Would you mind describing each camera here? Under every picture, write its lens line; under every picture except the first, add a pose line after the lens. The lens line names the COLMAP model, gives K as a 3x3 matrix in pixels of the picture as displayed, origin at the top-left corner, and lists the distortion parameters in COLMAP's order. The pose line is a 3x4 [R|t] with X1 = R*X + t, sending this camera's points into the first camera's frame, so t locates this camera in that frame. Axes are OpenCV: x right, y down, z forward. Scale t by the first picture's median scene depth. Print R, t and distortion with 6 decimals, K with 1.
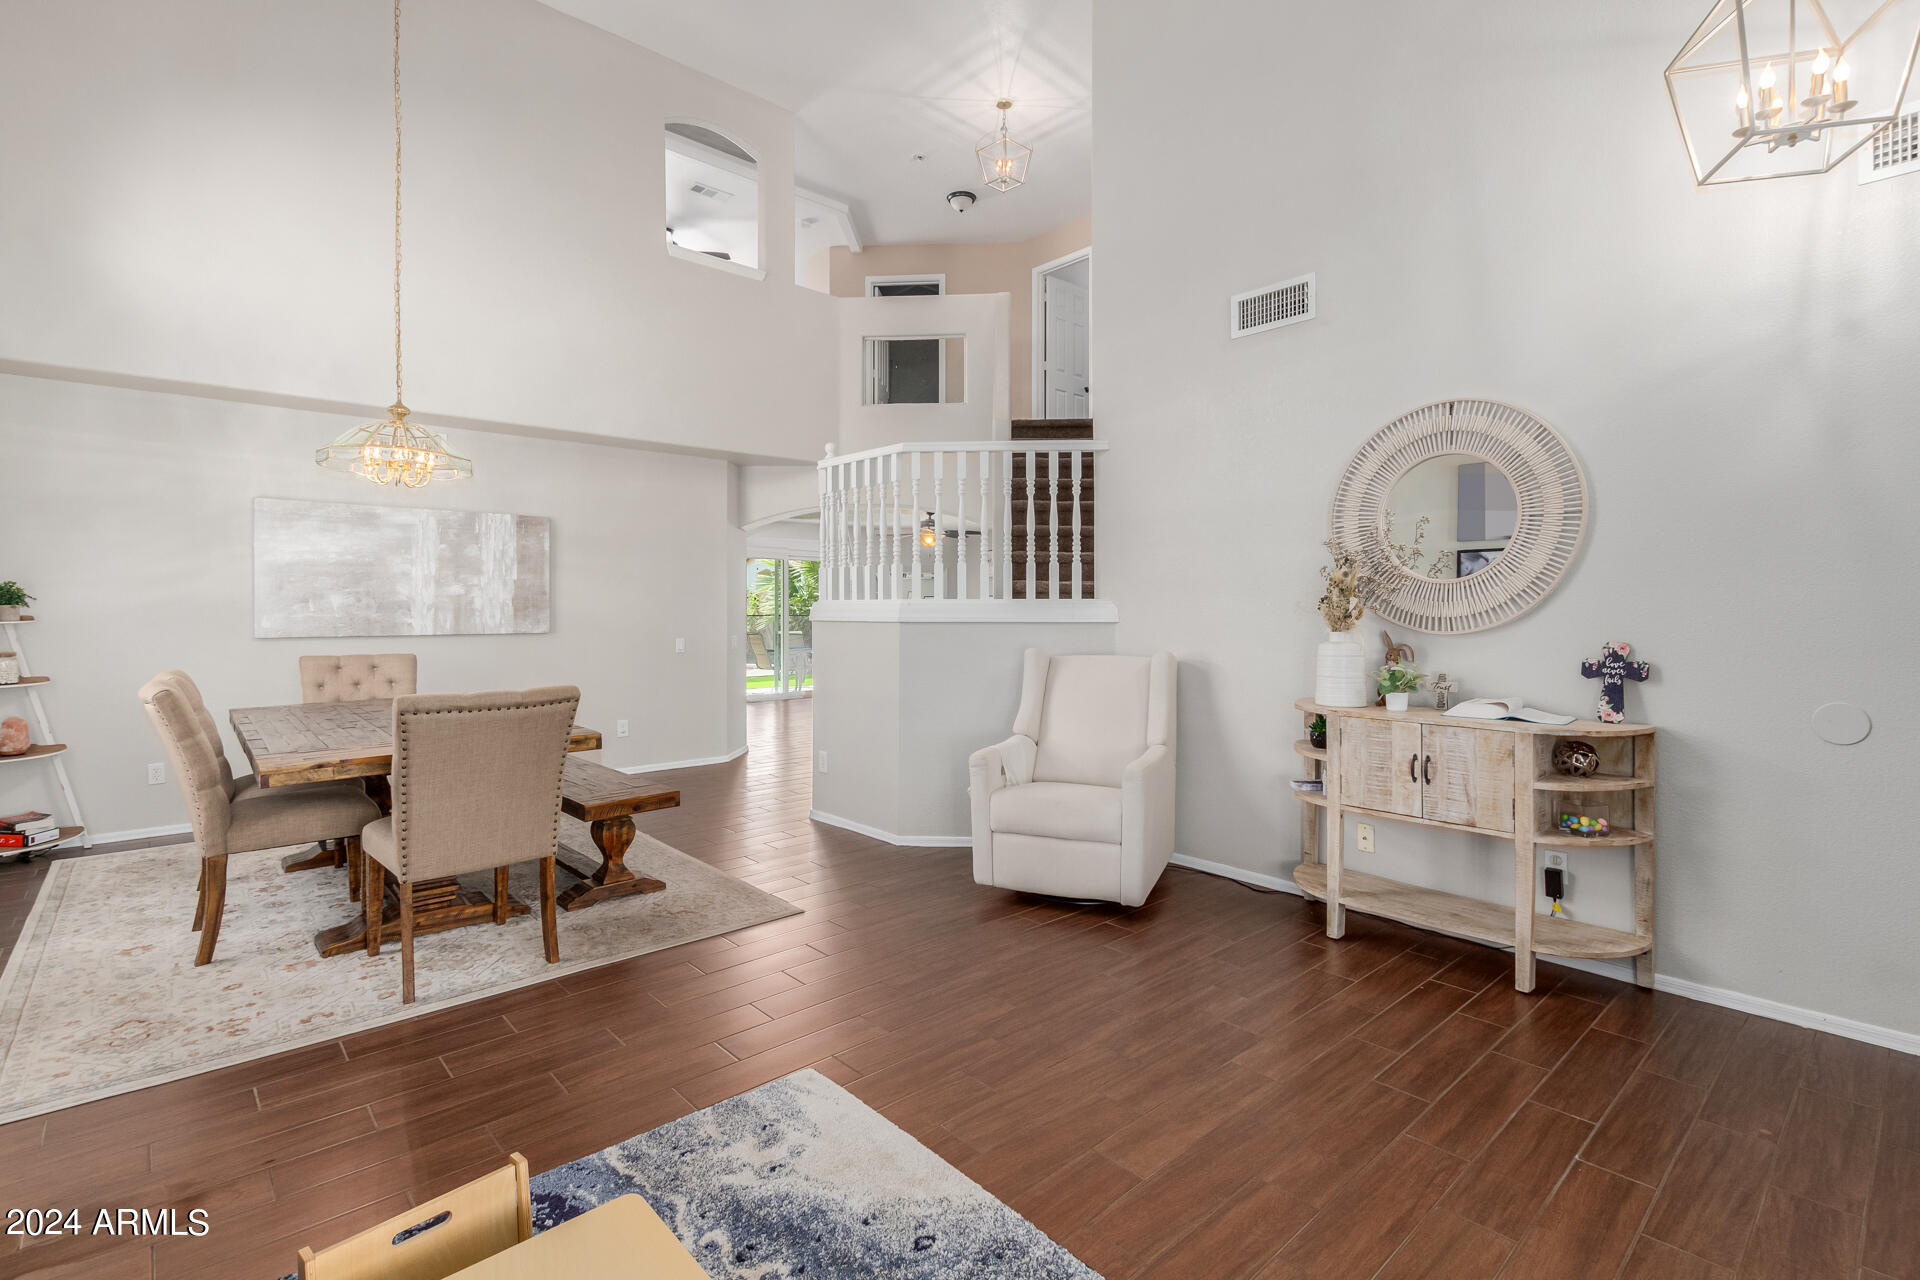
lens RADIAL K [[882.2, 0, 941.2], [0, 882.2, 611.7], [0, 0, 1]] dist [0.012102, -0.004130]
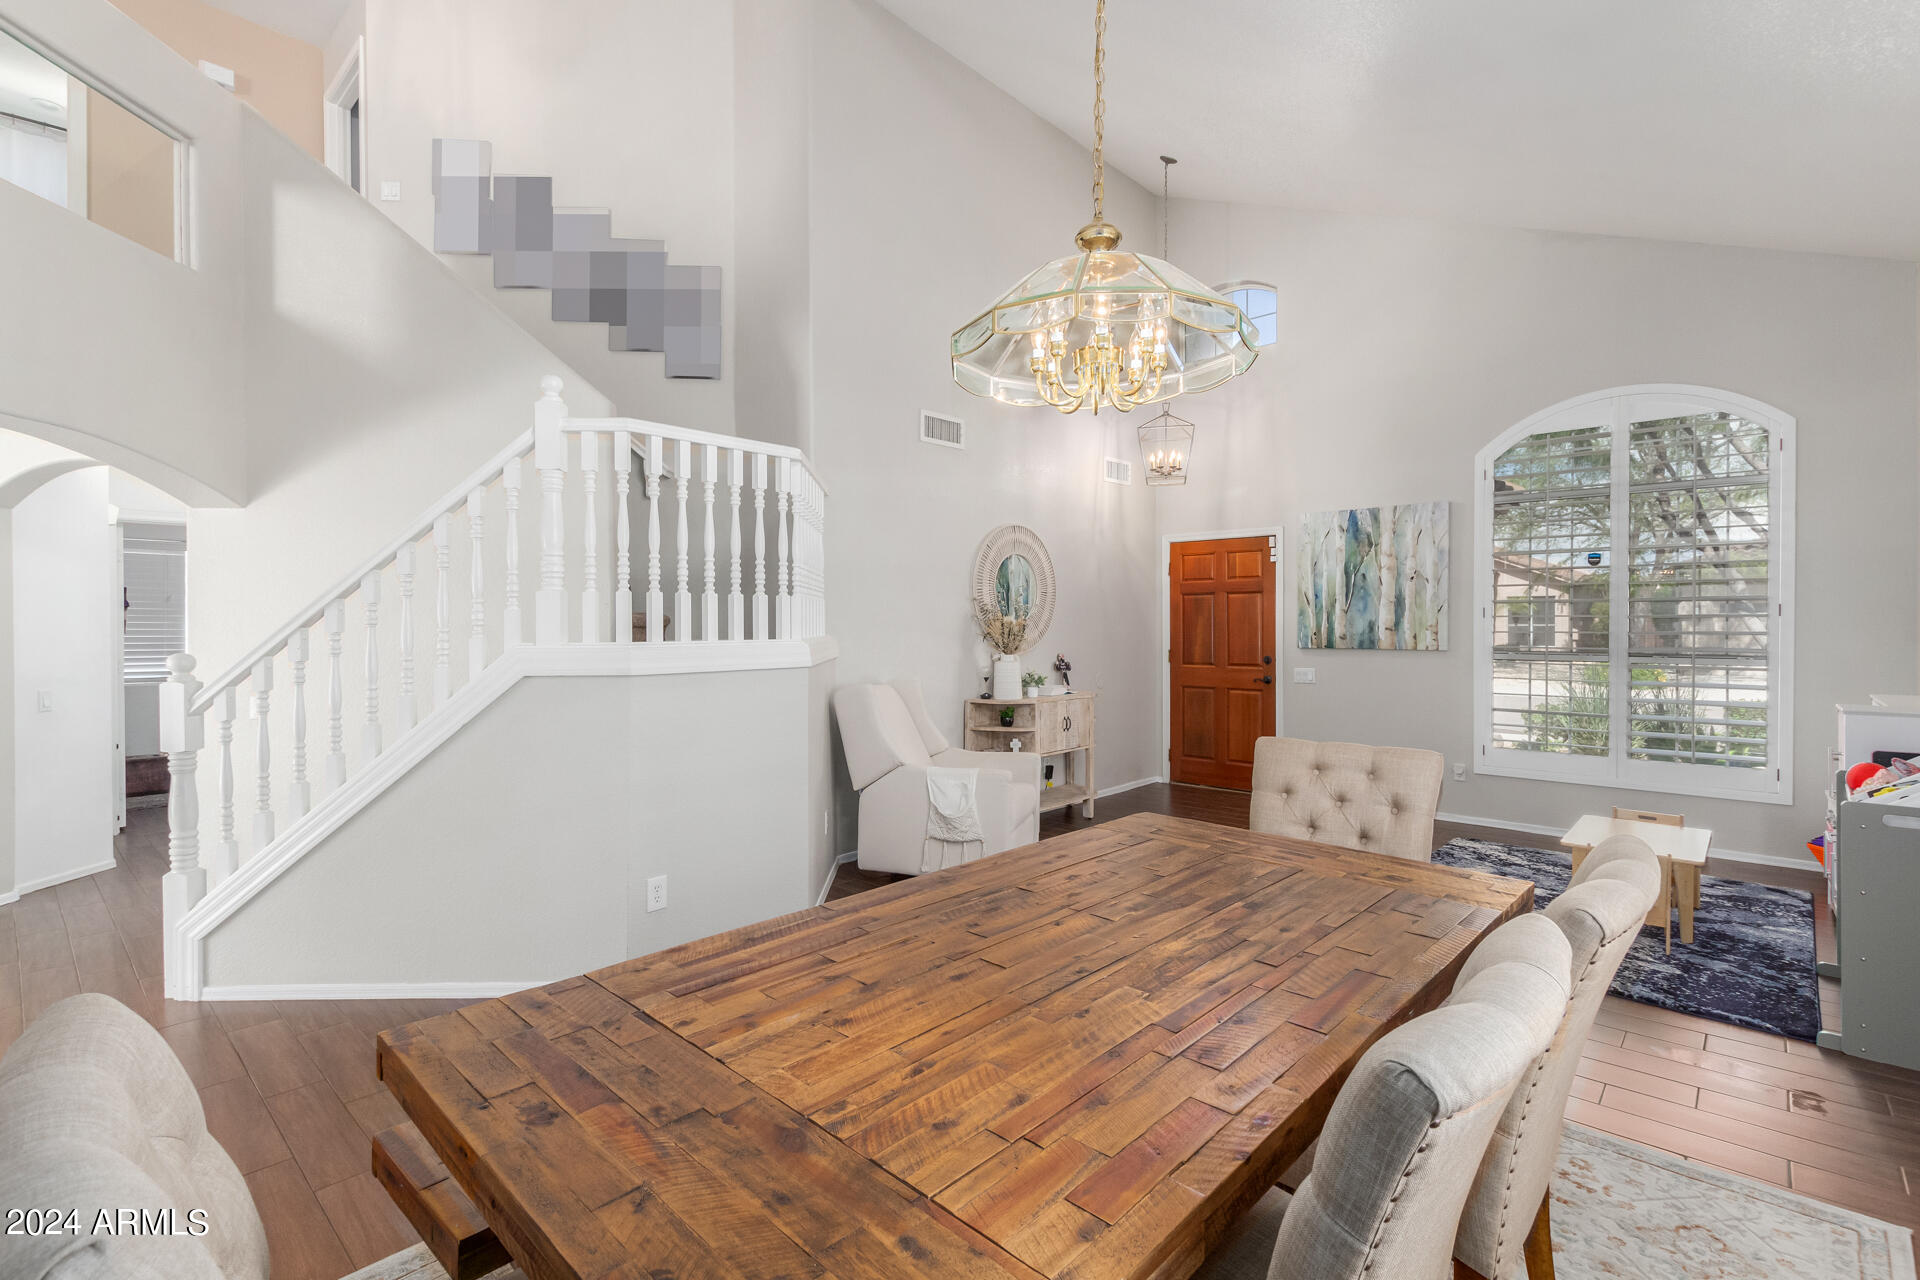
lens RADIAL K [[882.2, 0, 945.2], [0, 882.2, 623.6], [0, 0, 1]] dist [0.012102, -0.004130]
pose [[-0.090672, -0.009572, 0.995835, -0.956847], [0.001591, 0.999951, 0.009756, -0.043577], [-0.995880, 0.002469, -0.090652, 1.036868]]
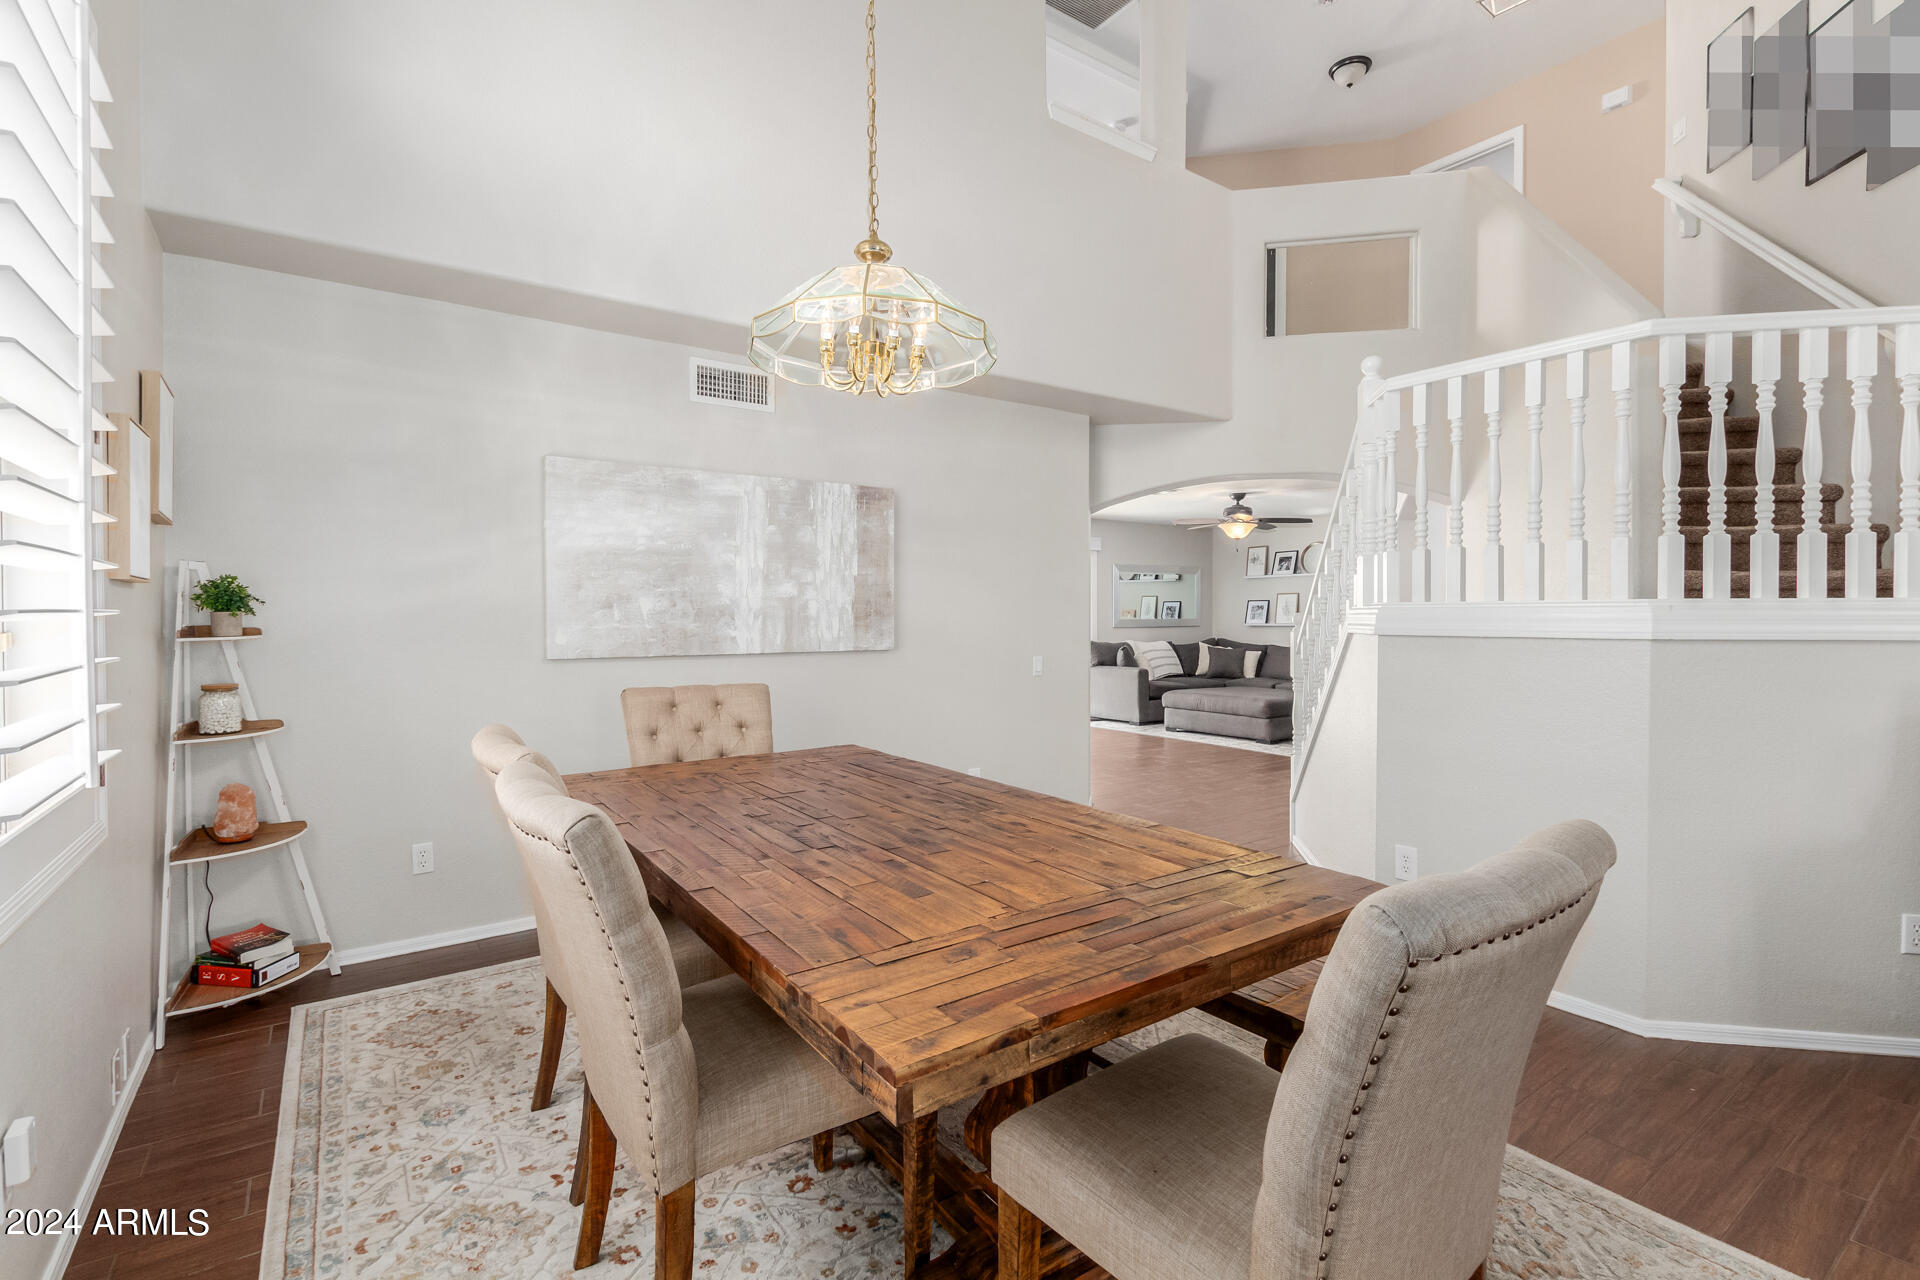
lens RADIAL K [[882.2, 0, 957.1], [0, 882.2, 627.1], [0, 0, 1]] dist [0.012102, -0.004130]
pose [[0.994046, 0.000495, -0.108958, -0.358200], [0.000712, 0.999939, 0.011037, -0.002653], [0.108957, -0.011049, 0.993985, 0.330594]]
